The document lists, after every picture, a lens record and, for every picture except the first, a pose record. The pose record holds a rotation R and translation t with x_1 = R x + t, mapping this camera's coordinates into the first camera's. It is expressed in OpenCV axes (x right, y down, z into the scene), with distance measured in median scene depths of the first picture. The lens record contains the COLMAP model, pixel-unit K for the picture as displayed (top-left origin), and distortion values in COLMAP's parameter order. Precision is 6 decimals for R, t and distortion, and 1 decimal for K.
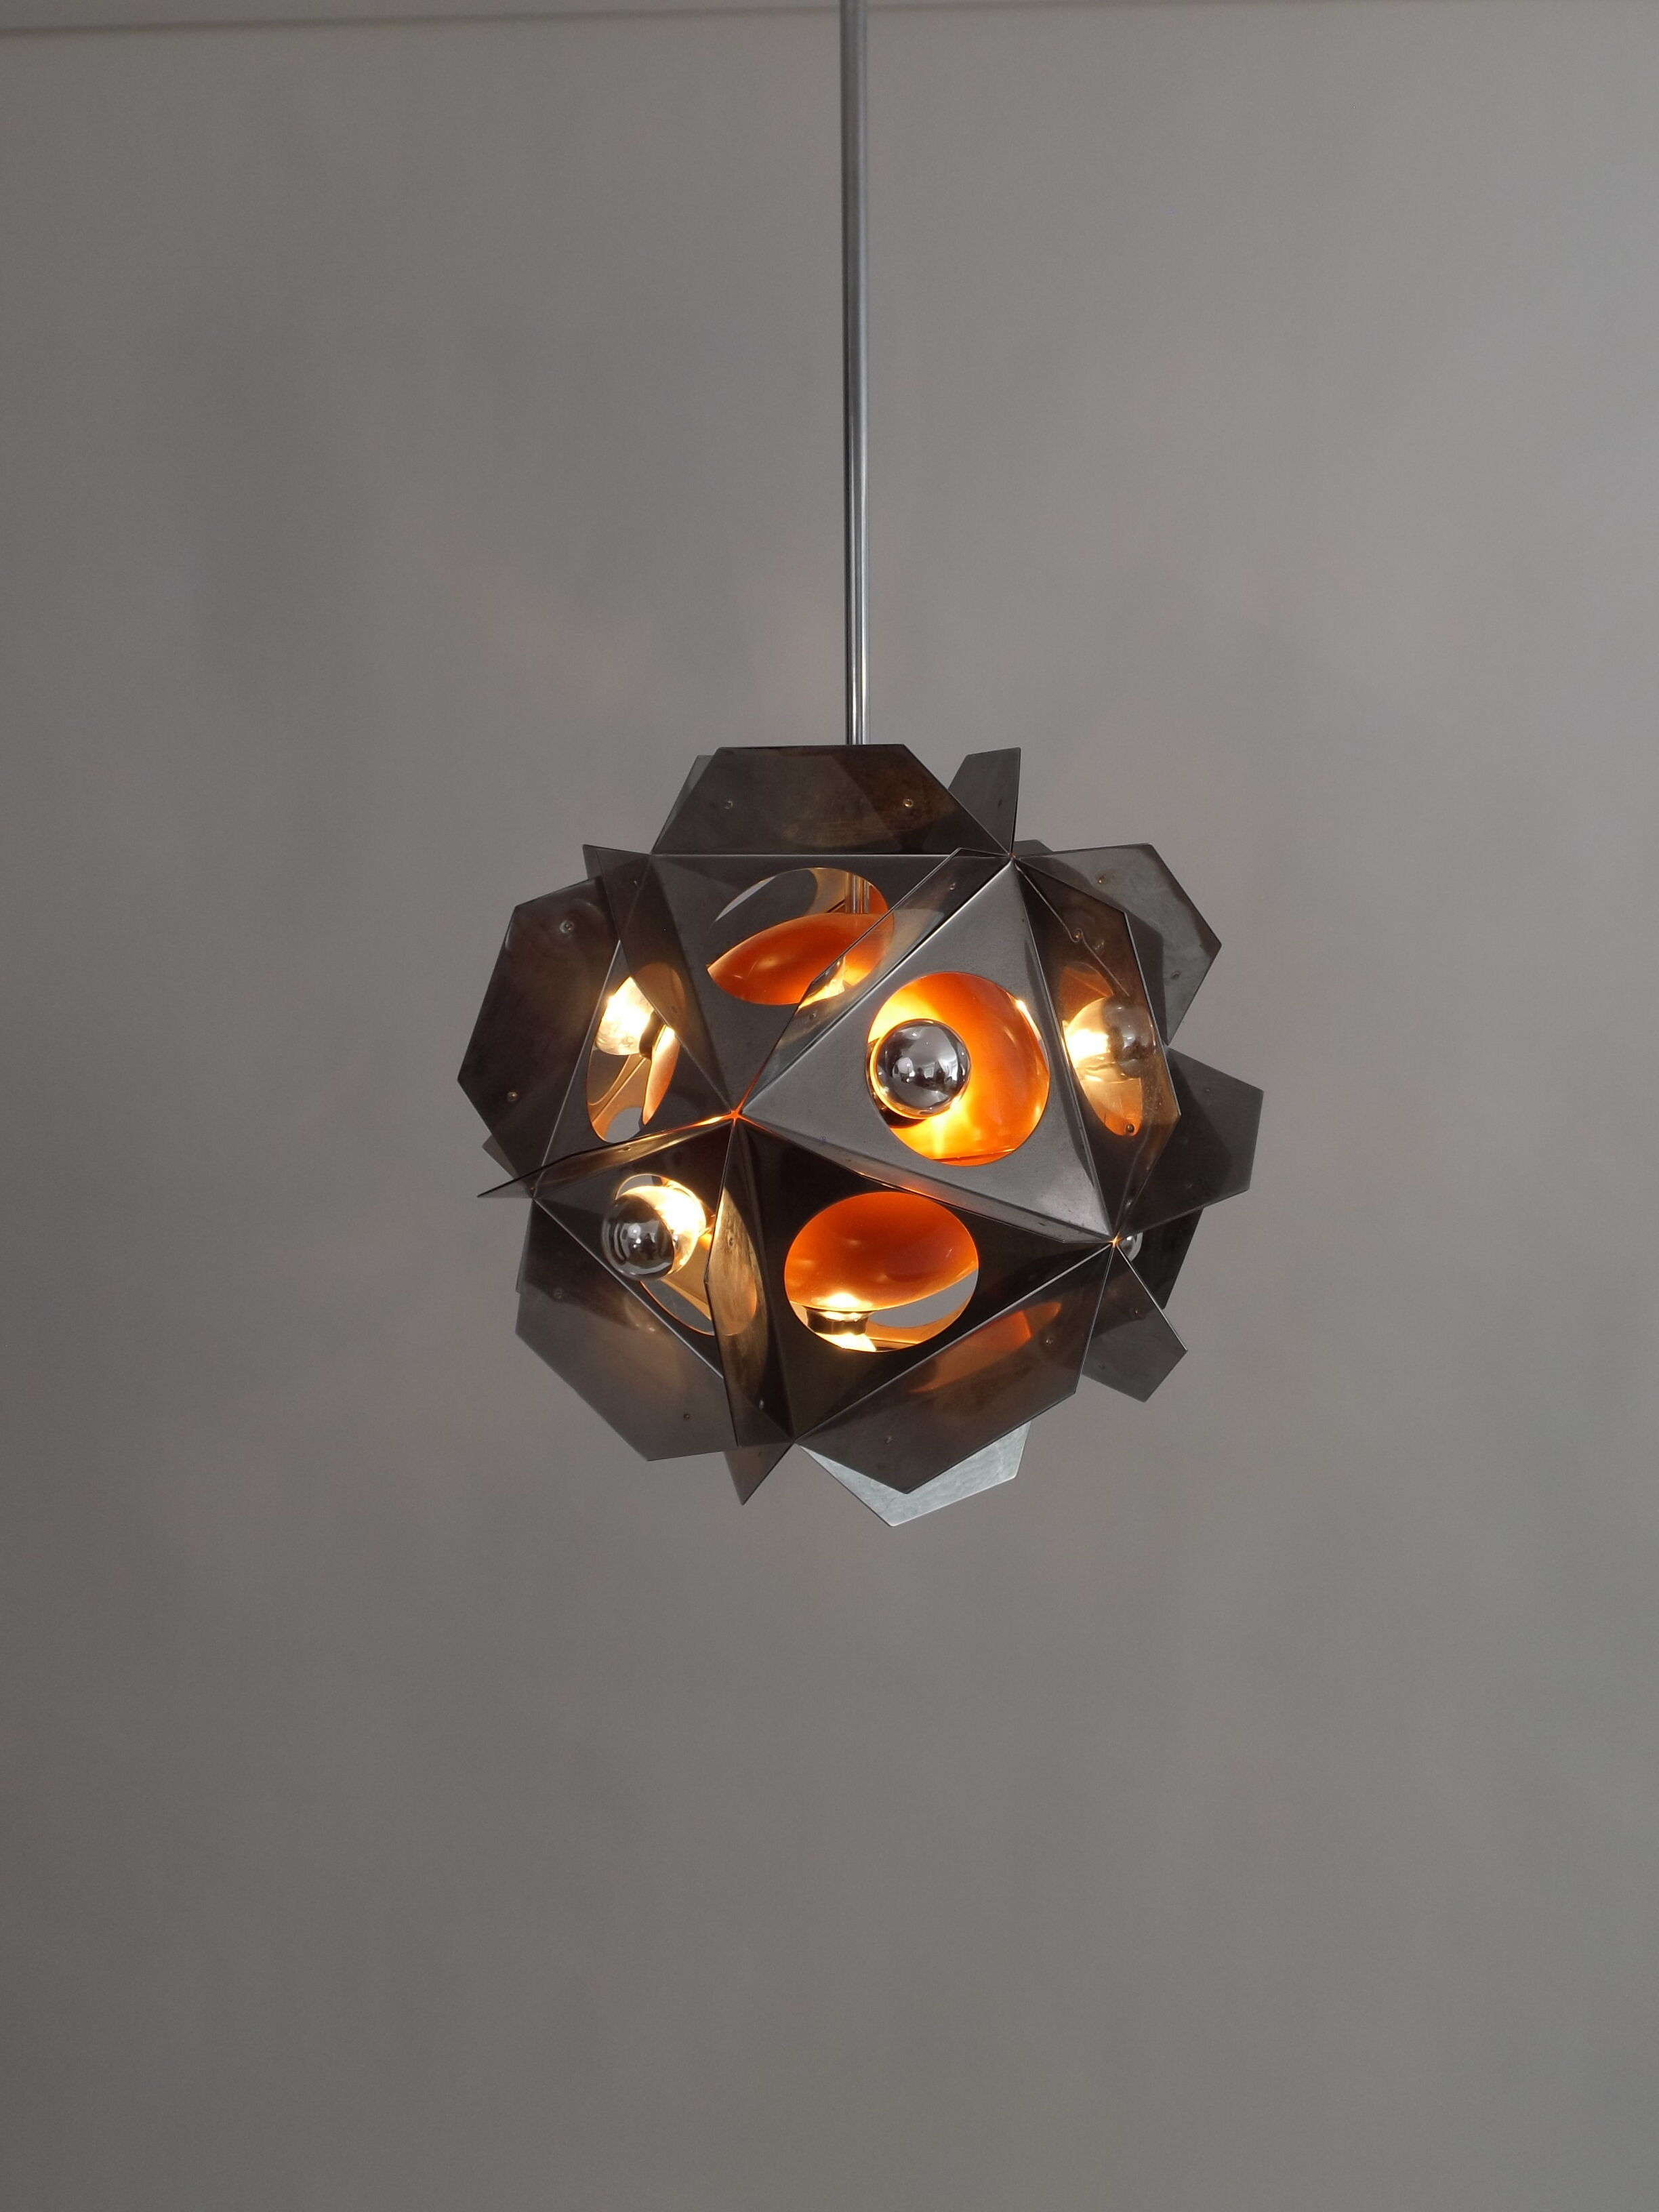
lens RADIAL K [[1647.2, 0, 829.5], [0, 1647.2, 1106.0], [0, 0, 1]] dist [0.007486, 0.000570]
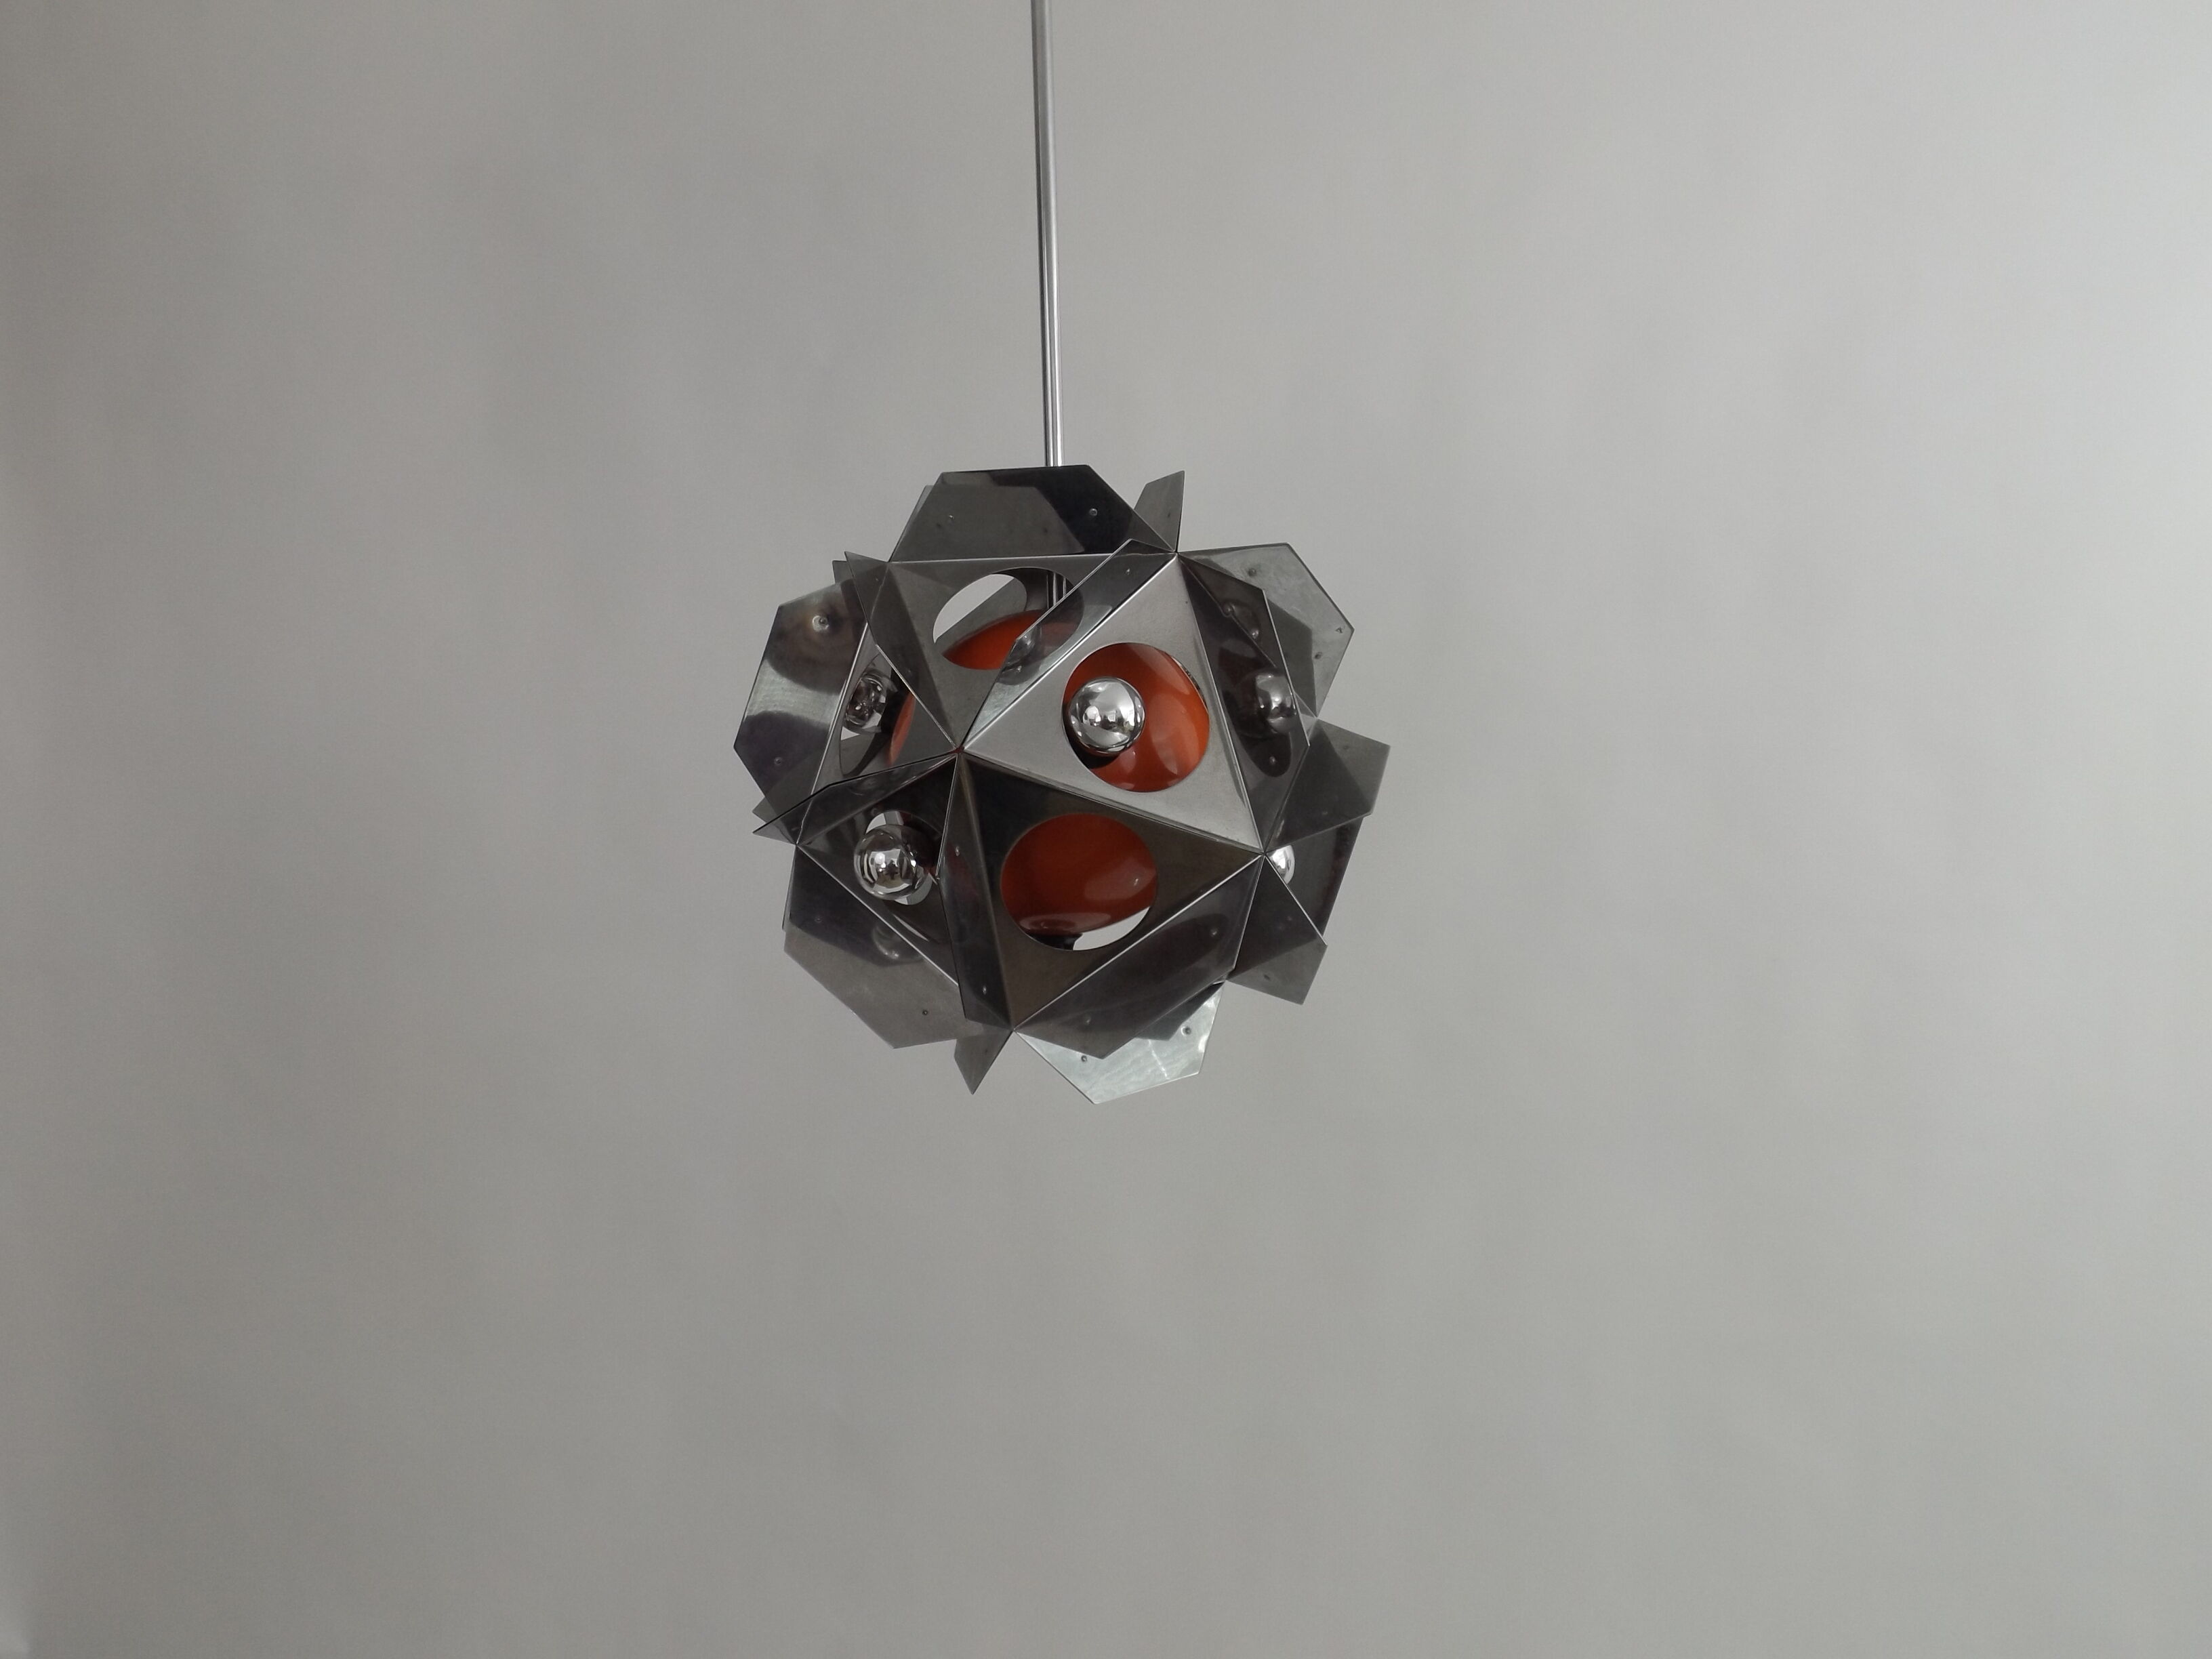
lens RADIAL K [[1647.2, 0, 1106.0], [0, 1647.2, 829.5], [0, 0, 1]] dist [0.007486, 0.000570]
pose [[0.999588, -0.020091, 0.020480, 0.026020], [0.021050, 0.998637, -0.047761, 0.114829], [-0.019493, 0.048172, 0.998649, -0.237160]]
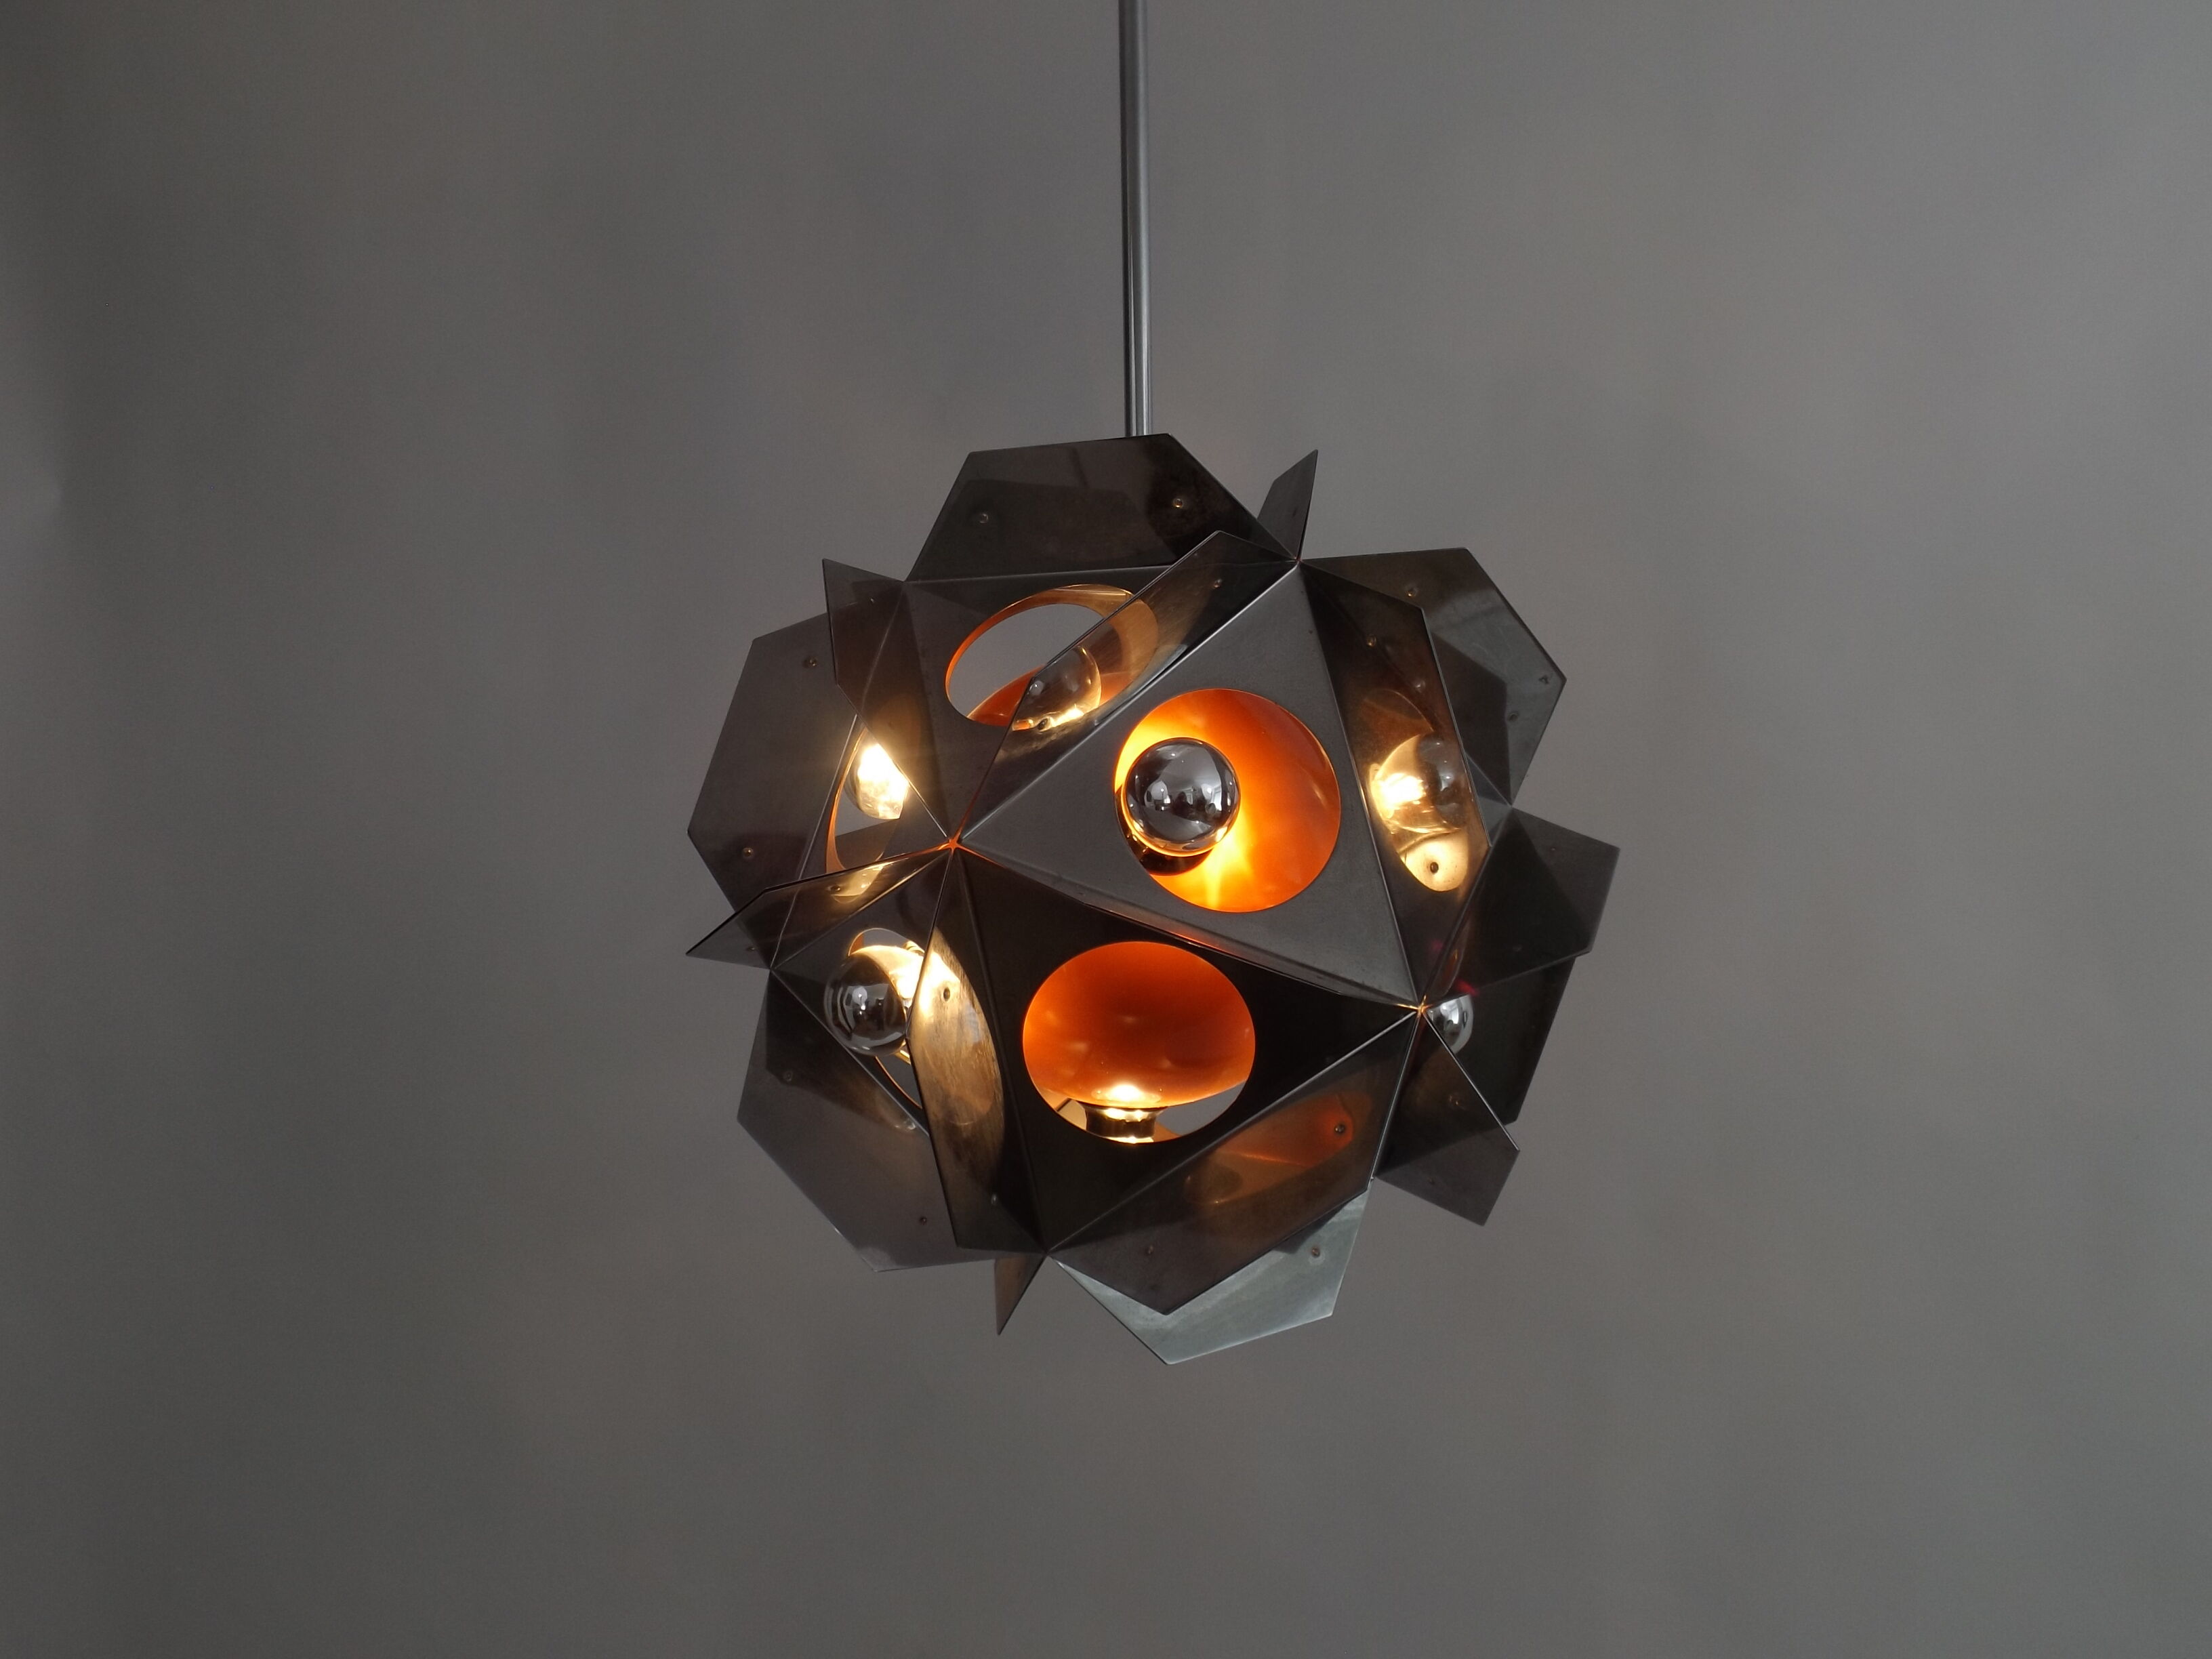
lens RADIAL K [[1647.2, 0, 1106.0], [0, 1647.2, 829.5], [0, 0, 1]] dist [0.007486, 0.000570]
pose [[0.993854, -0.002449, -0.110673, 0.102757], [-0.009319, 0.994356, -0.105685, 0.077676], [0.110307, 0.106067, 0.988222, 0.149134]]
